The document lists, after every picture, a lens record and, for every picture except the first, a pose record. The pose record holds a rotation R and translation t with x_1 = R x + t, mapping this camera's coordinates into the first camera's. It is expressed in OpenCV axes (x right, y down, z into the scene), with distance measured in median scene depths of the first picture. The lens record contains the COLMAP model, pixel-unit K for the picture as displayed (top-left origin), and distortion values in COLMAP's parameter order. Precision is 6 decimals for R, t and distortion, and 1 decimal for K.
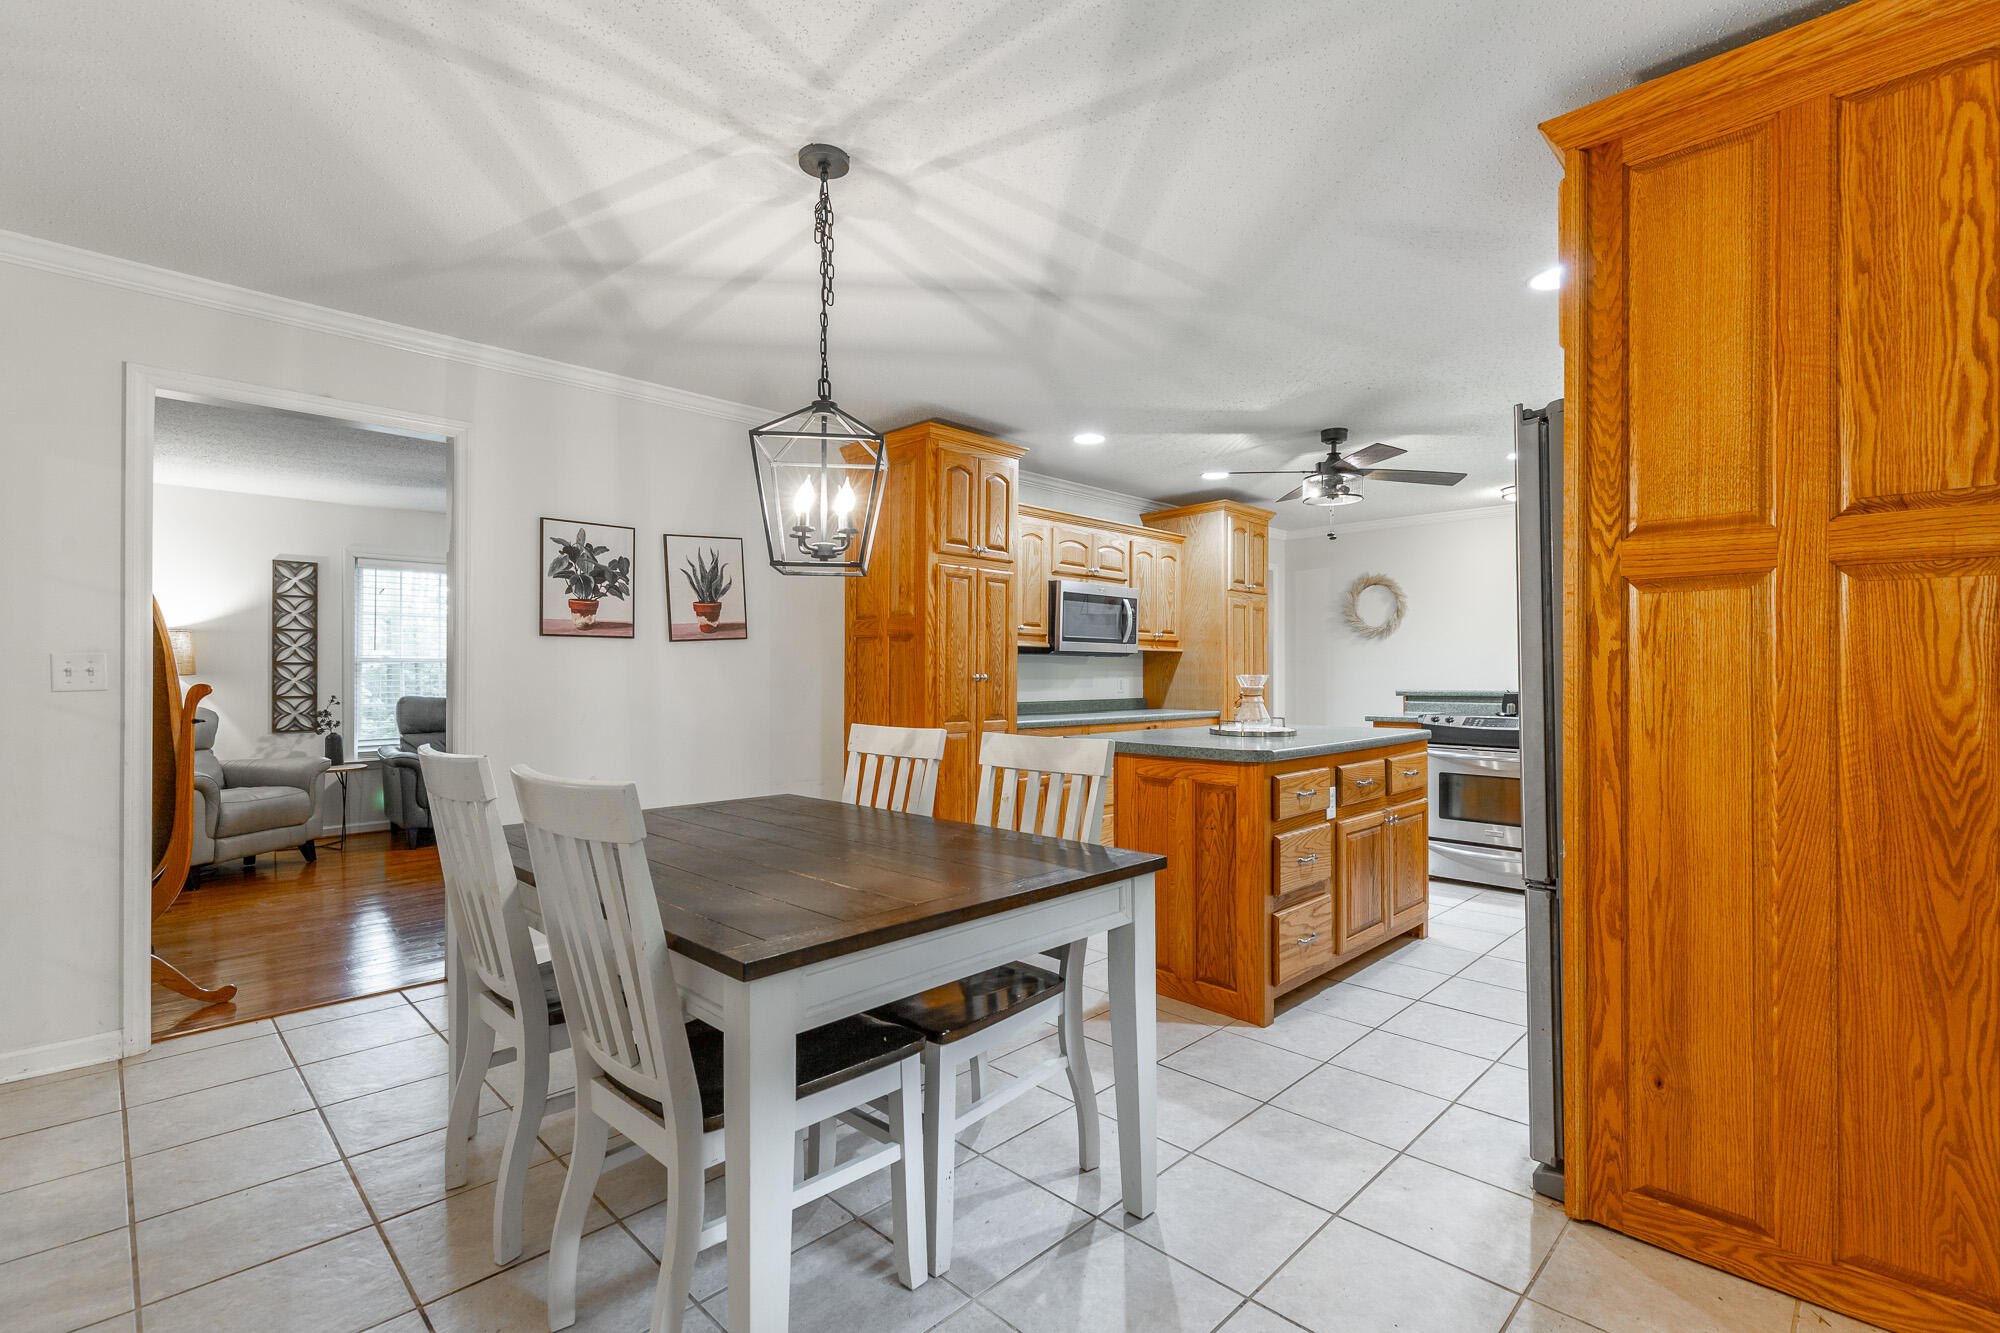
lens RADIAL K [[901.0, 0, 995.0], [0, 901.0, 665.0], [0, 0, 1]] dist [0.008304, -0.000463]
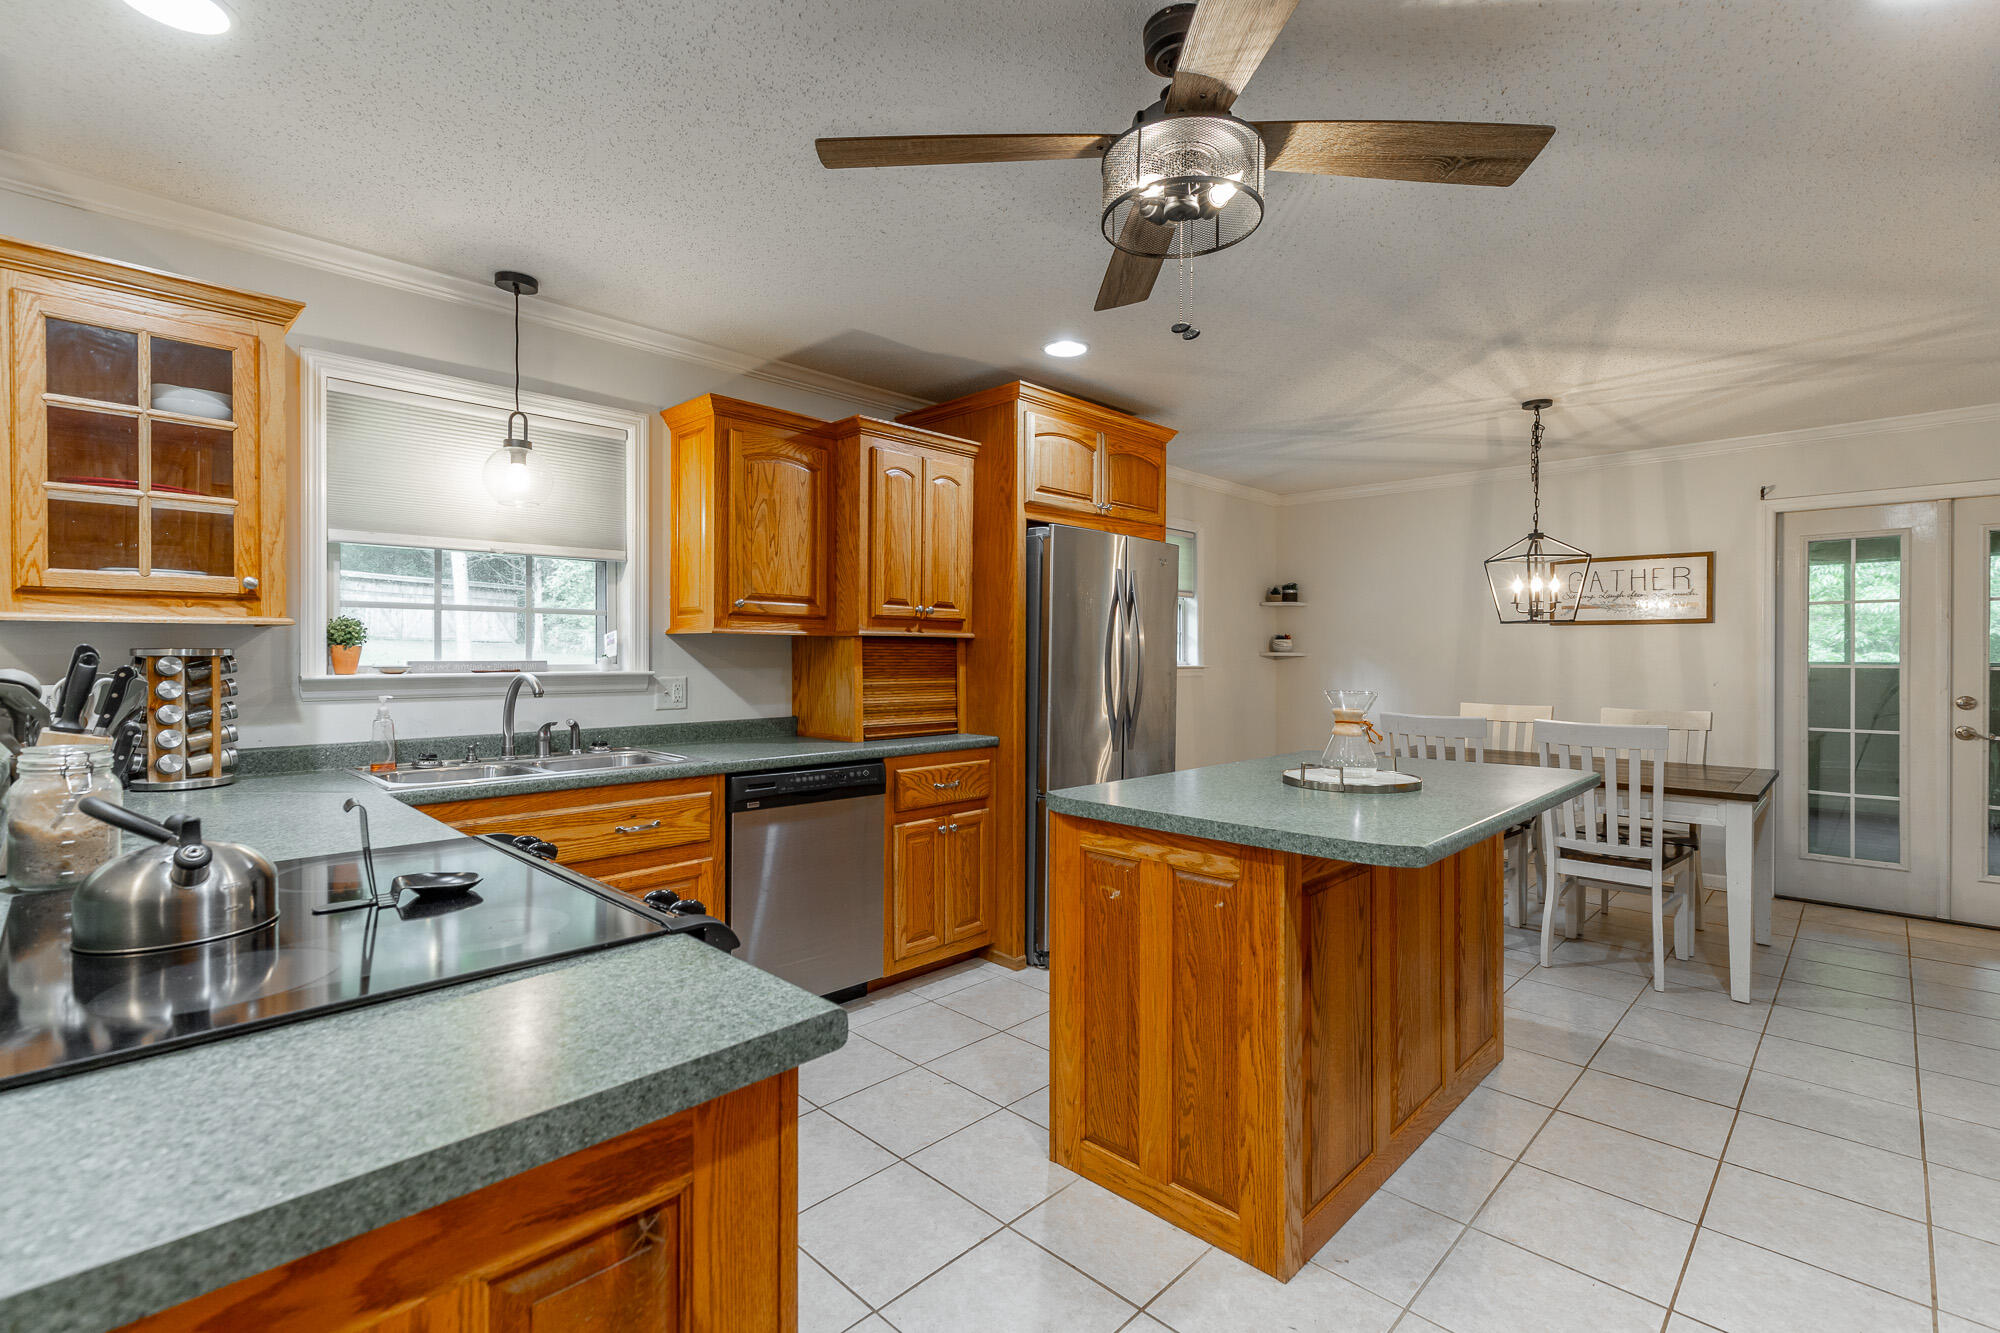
lens RADIAL K [[901.0, 0, 995.0], [0, 901.0, 665.0], [0, 0, 1]] dist [0.008304, -0.000463]
pose [[-0.999961, 0.000344, -0.008813, 0.749659], [0.000366, 0.999997, -0.002469, -0.012791], [0.008812, -0.002472, -0.999958, 2.261382]]
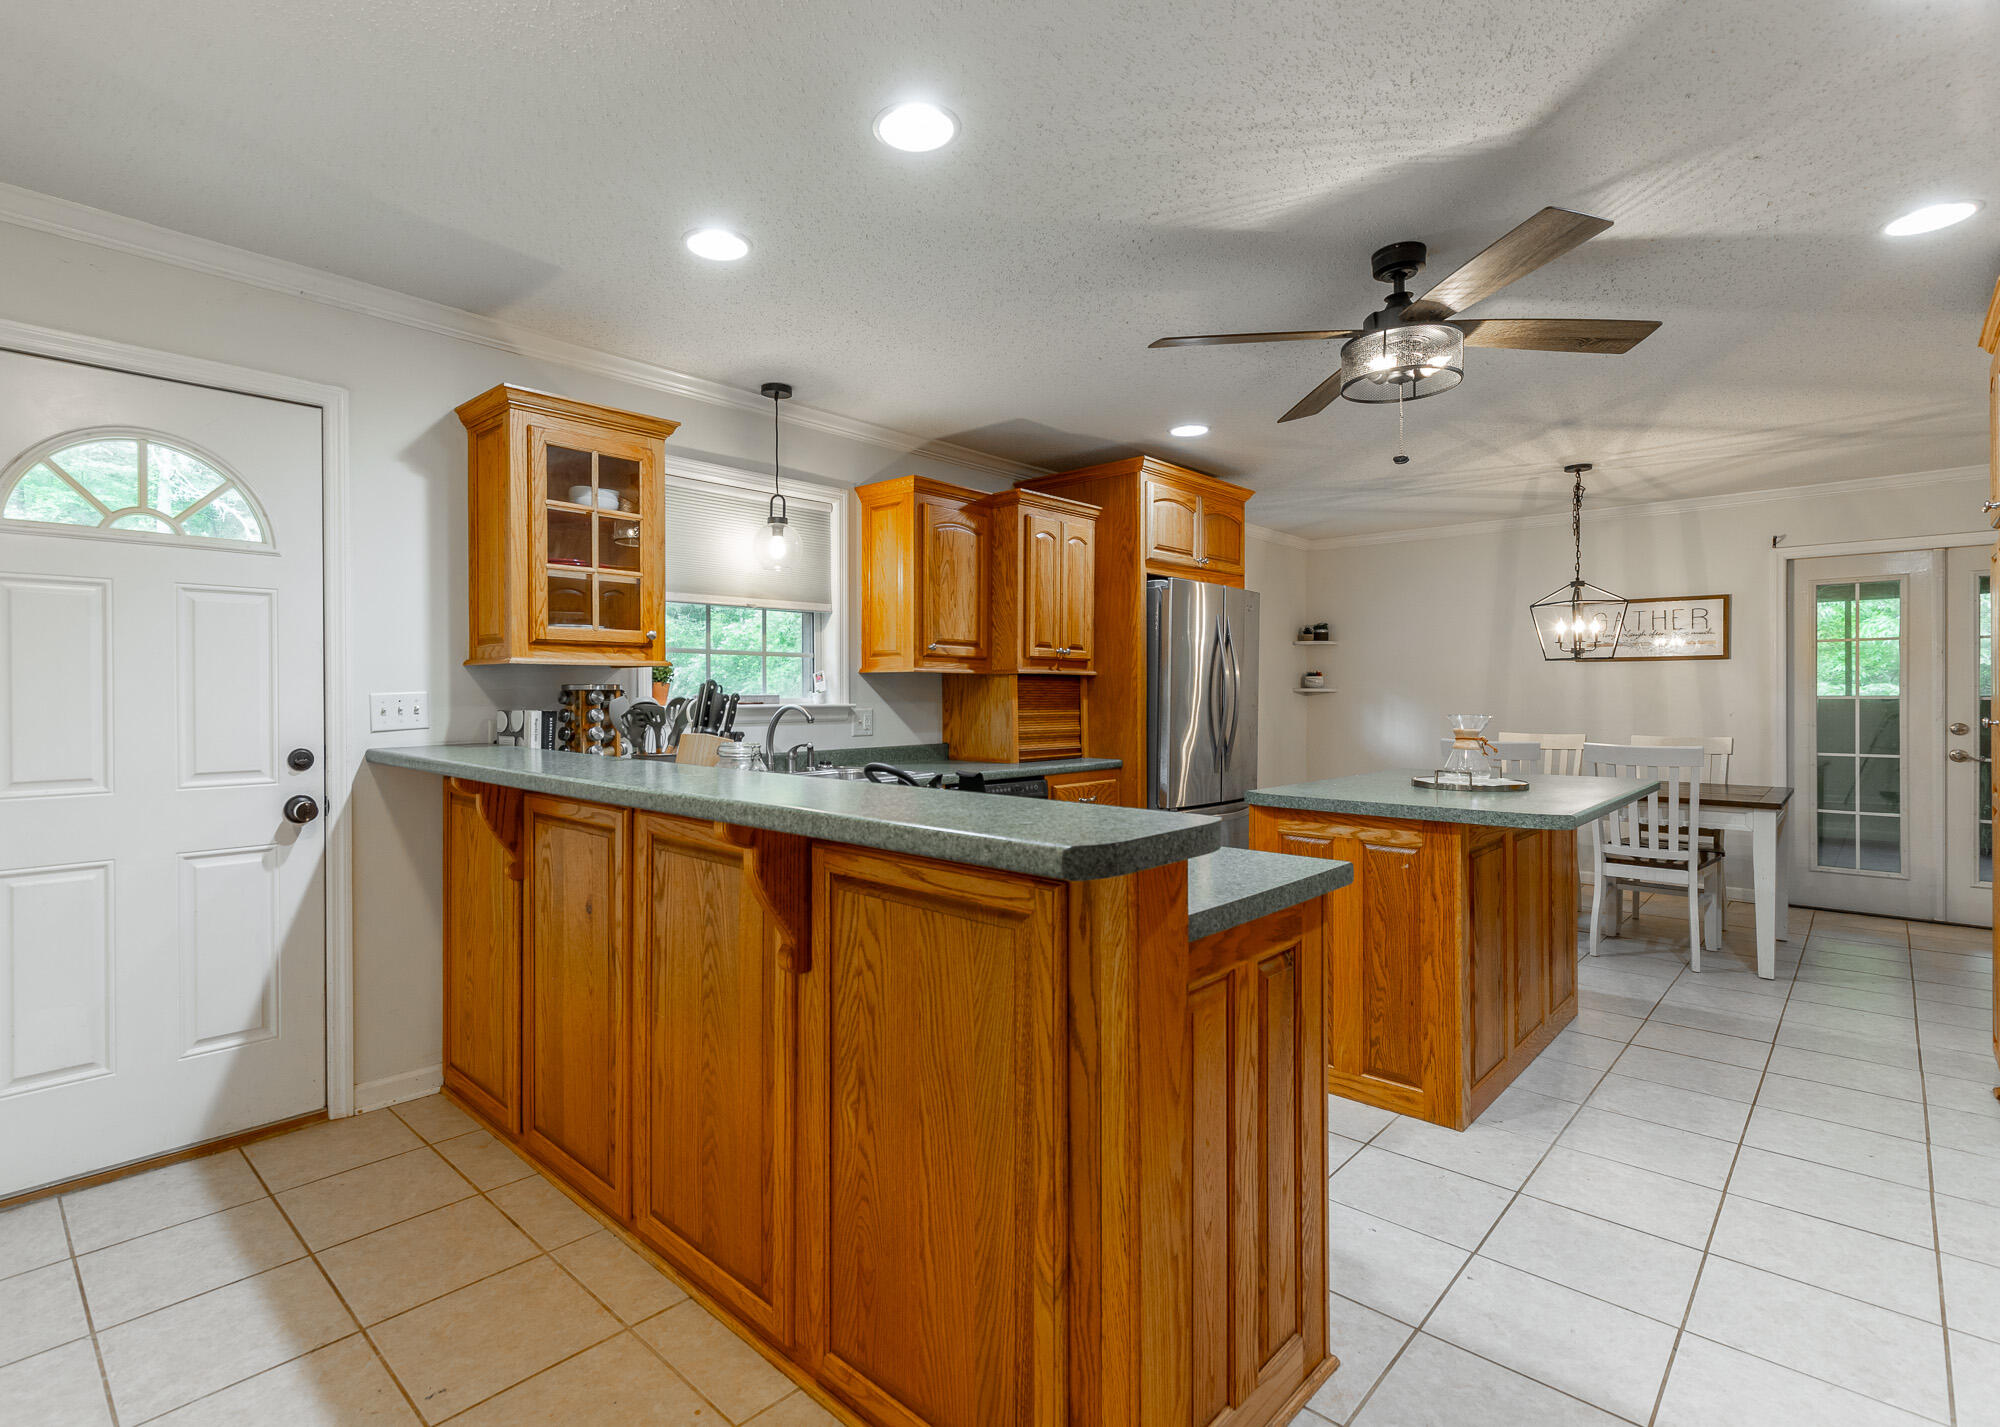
lens RADIAL K [[970.0, 0, 912.3], [0, 970.0, 706.4], [0, 0, 1]] dist [0.006483, 0.000333]
pose [[-0.999987, 0.004490, -0.002400, 1.096014], [0.004497, 0.999986, -0.002896, 0.000940], [0.002387, -0.002907, -0.999993, 2.599234]]
